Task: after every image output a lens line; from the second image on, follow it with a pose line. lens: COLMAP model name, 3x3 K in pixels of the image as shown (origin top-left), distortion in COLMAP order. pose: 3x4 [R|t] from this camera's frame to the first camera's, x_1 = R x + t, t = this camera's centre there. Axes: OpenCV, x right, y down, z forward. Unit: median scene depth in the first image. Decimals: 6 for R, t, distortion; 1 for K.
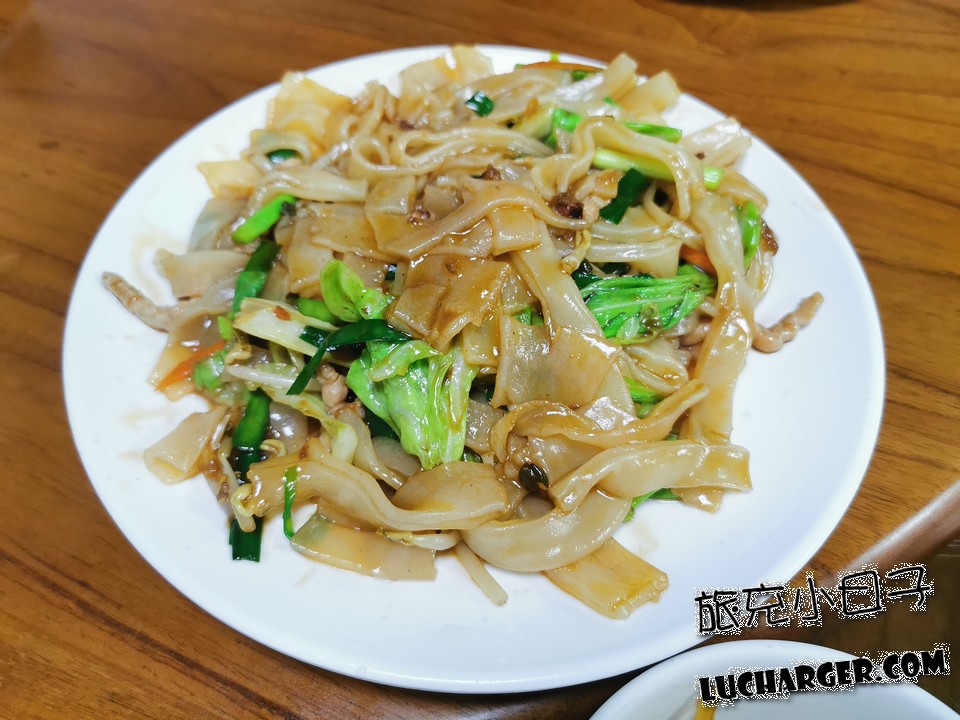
lens RADIAL K [[779.0, 0, 480.0], [0, 779.0, 360.0], [0, 0, 1]] dist [-0.000168, 0.002072]
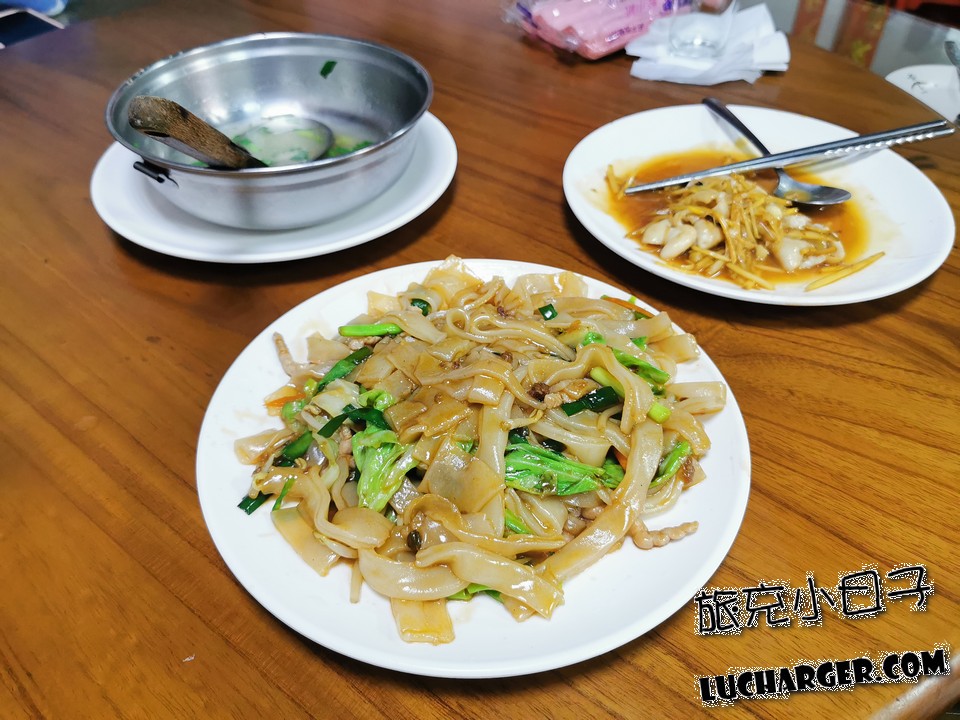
lens RADIAL K [[779.0, 0, 480.0], [0, 779.0, 360.0], [0, 0, 1]] dist [-0.000168, 0.002072]
pose [[0.863203, 0.331140, -0.381087, 0.569557], [-0.403009, 0.906610, -0.125071, -0.026472], [0.304081, 0.261543, 0.916040, -0.392975]]
